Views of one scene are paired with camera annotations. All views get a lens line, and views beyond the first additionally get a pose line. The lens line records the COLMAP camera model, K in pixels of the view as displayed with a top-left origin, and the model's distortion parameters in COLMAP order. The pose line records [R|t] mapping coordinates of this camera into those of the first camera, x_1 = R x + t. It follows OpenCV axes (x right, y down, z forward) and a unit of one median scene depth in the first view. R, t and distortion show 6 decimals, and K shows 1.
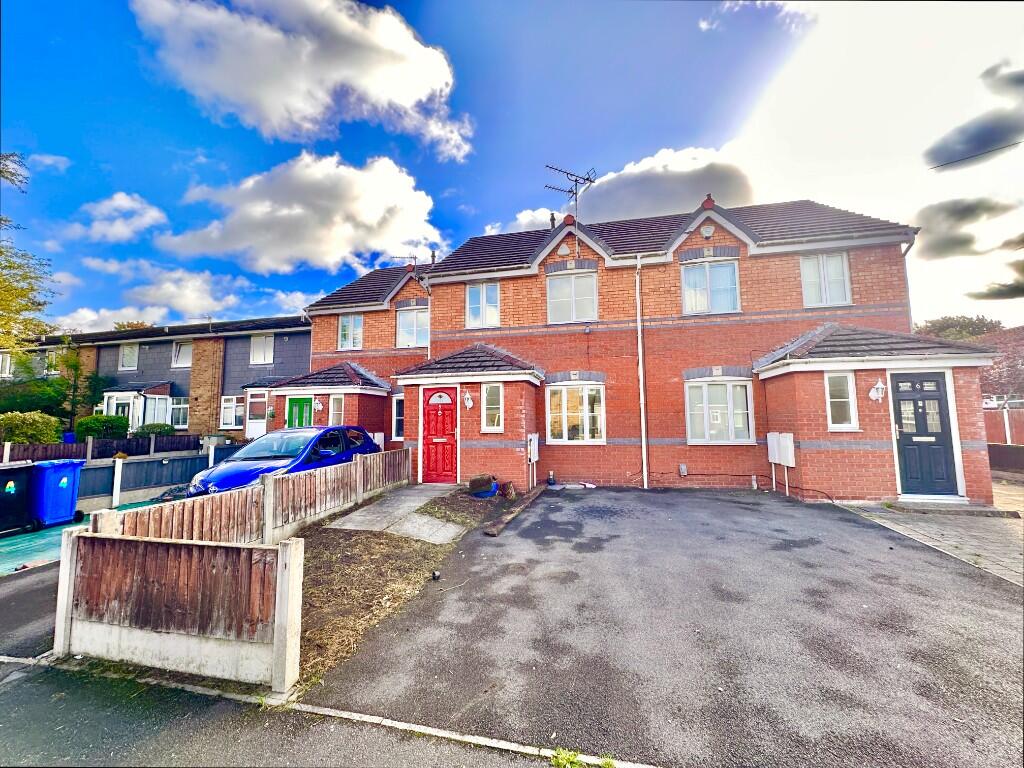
lens RADIAL K [[409.3, 0, 513.4], [0, 409.3, 383.4], [0, 0, 1]] dist [-0.000063, 0.000044]
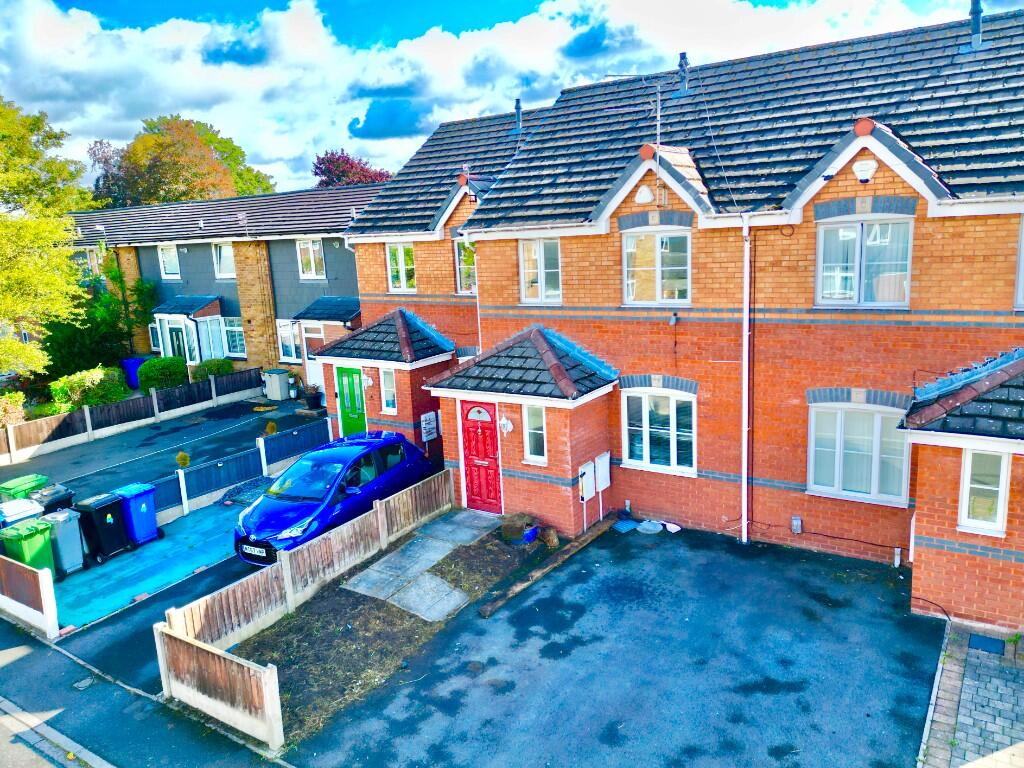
lens RADIAL K [[765.7, 0, 512.0], [0, 765.7, 384.0], [0, 0, 1]] dist [0.114322, -0.132837]
pose [[0.932624, 0.035788, -0.359072, 0.435813], [0.073703, 0.955201, 0.286634, -0.461098], [0.353243, -0.293787, 0.888205, -0.321642]]
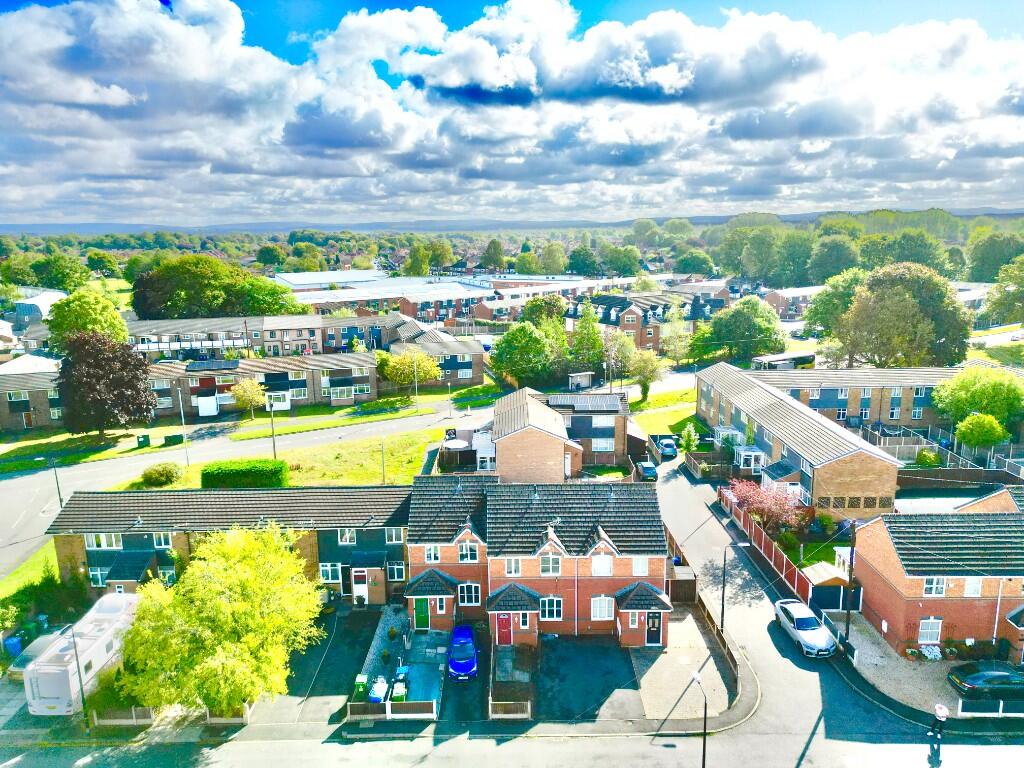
lens RADIAL K [[765.7, 0, 512.0], [0, 765.7, 384.0], [0, 0, 1]] dist [0.114322, -0.132837]
pose [[0.977220, -0.056633, 0.204533, -1.091429], [-0.013210, 0.945638, 0.324952, -3.094988], [-0.211817, -0.320251, 0.923349, -3.247778]]
